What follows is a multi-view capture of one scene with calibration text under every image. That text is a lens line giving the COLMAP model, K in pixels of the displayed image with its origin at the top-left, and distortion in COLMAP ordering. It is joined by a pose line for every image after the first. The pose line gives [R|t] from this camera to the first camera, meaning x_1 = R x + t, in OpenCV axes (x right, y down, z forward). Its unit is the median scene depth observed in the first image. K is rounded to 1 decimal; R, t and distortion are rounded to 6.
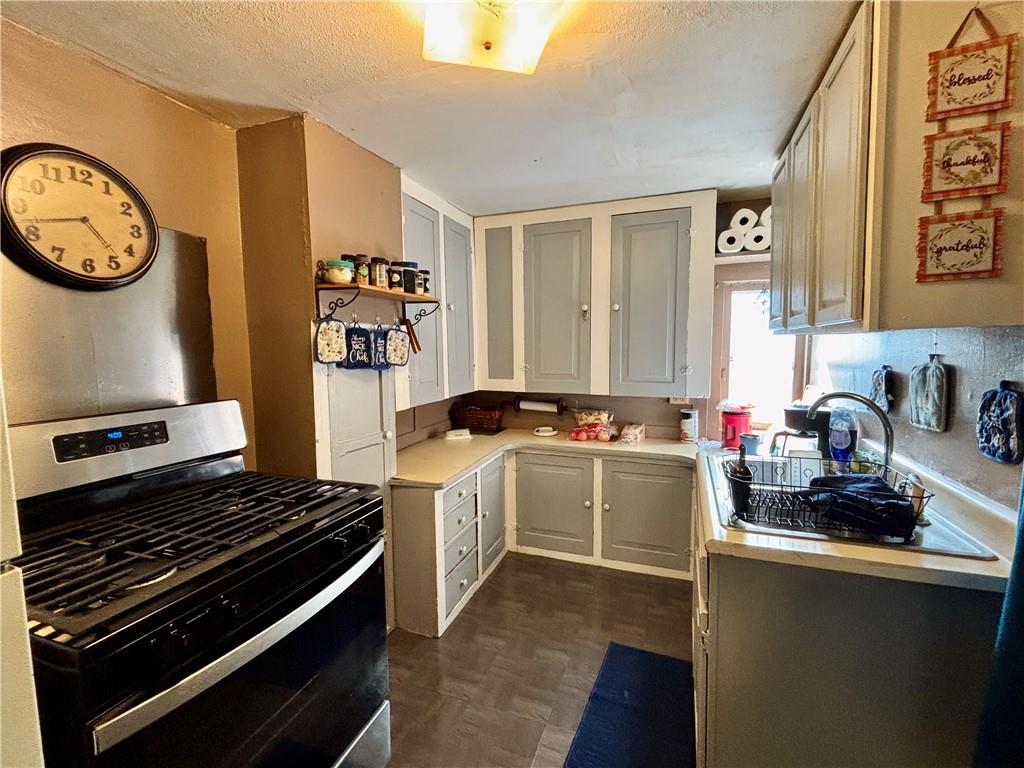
lens RADIAL K [[442.2, 0, 508.0], [0, 442.2, 385.3], [0, 0, 1]] dist [0.001897, -0.002132]
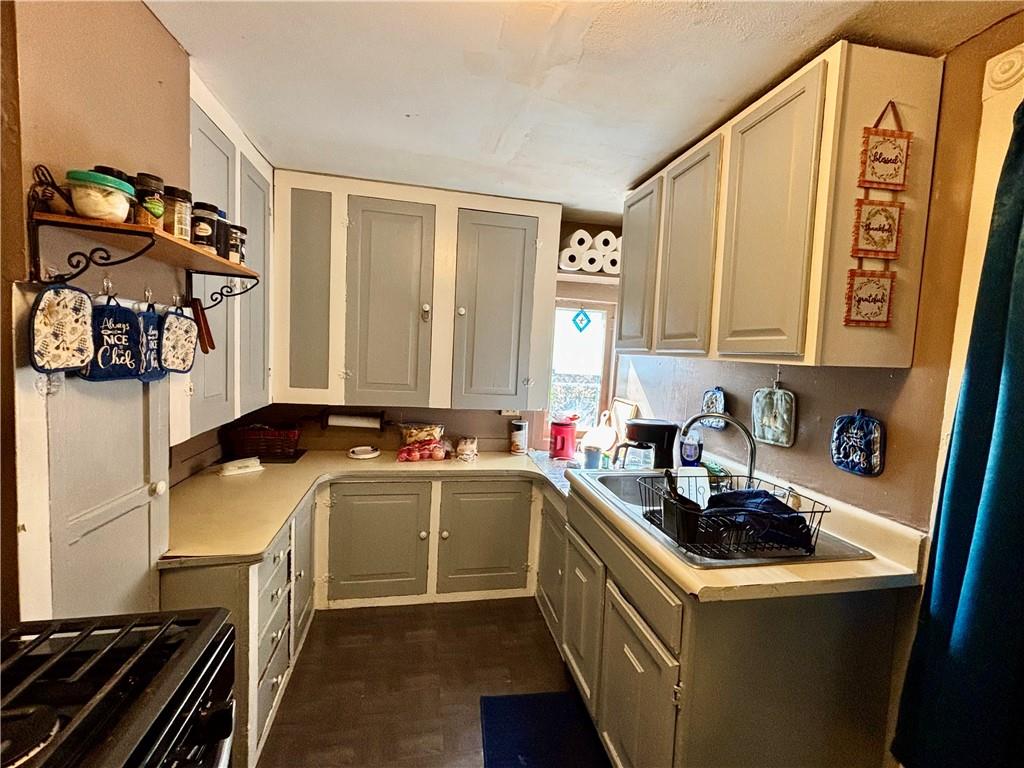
lens RADIAL K [[442.2, 0, 507.8], [0, 442.2, 383.0], [0, 0, 1]] dist [0.001897, -0.002132]
pose [[0.843189, 0.012987, 0.537460, -0.196624], [-0.011436, 0.999915, -0.006221, -0.032273], [-0.537496, -0.000901, 0.843266, 0.239904]]
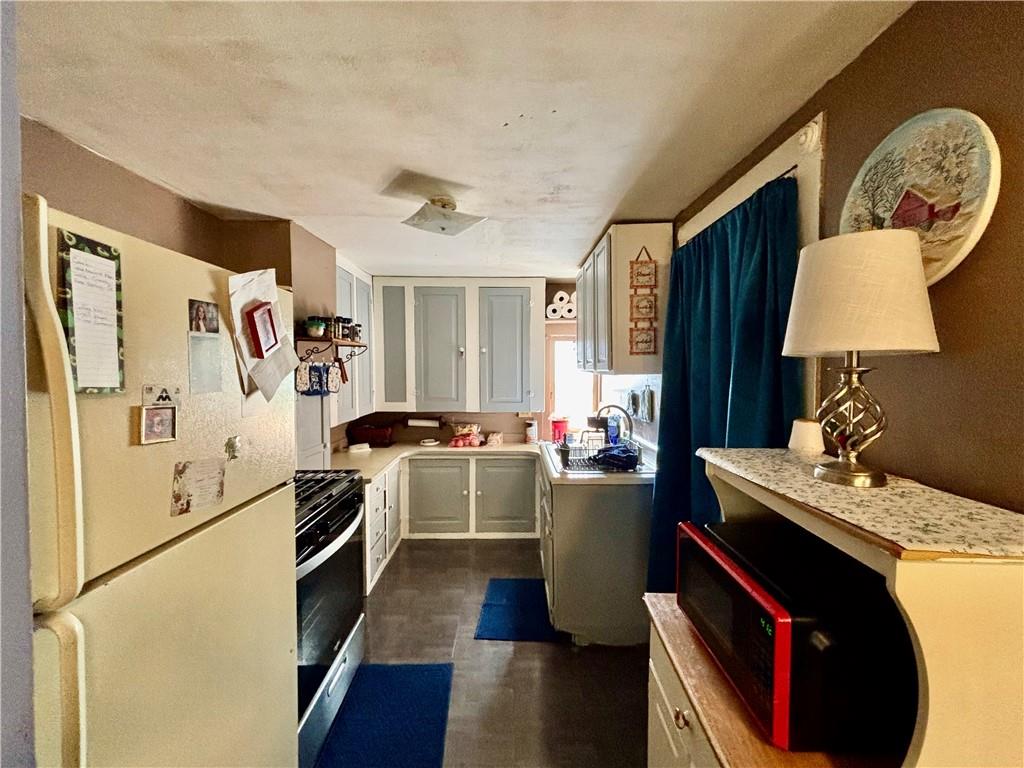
lens RADIAL K [[442.2, 0, 508.2], [0, 442.2, 383.1], [0, 0, 1]] dist [0.001897, -0.002132]
pose [[0.933530, -0.003112, 0.358486, -0.240516], [0.024349, 0.998204, -0.054742, 0.012135], [-0.357671, 0.059832, 0.931929, -0.439908]]
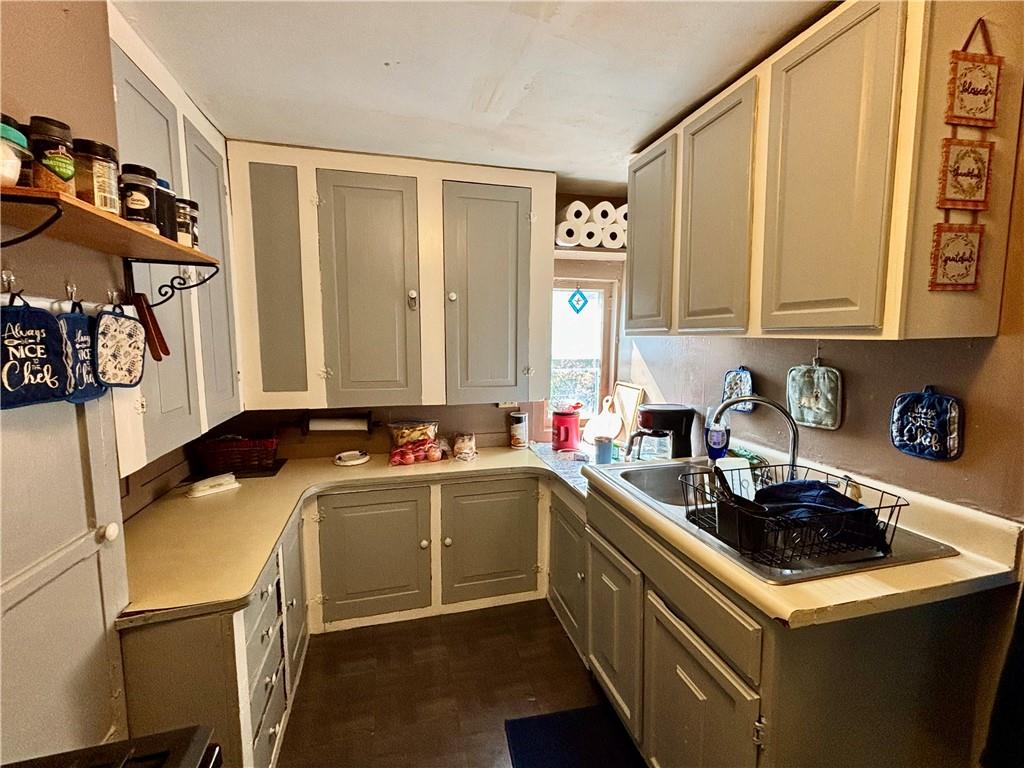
lens RADIAL K [[442.2, 0, 506.7], [0, 442.2, 383.2], [0, 0, 1]] dist [0.001897, -0.002132]
pose [[0.812384, -0.051001, 0.580888, -0.191281], [0.042219, 0.998698, 0.028640, -0.045890], [-0.581592, 0.001258, 0.813480, 0.356308]]
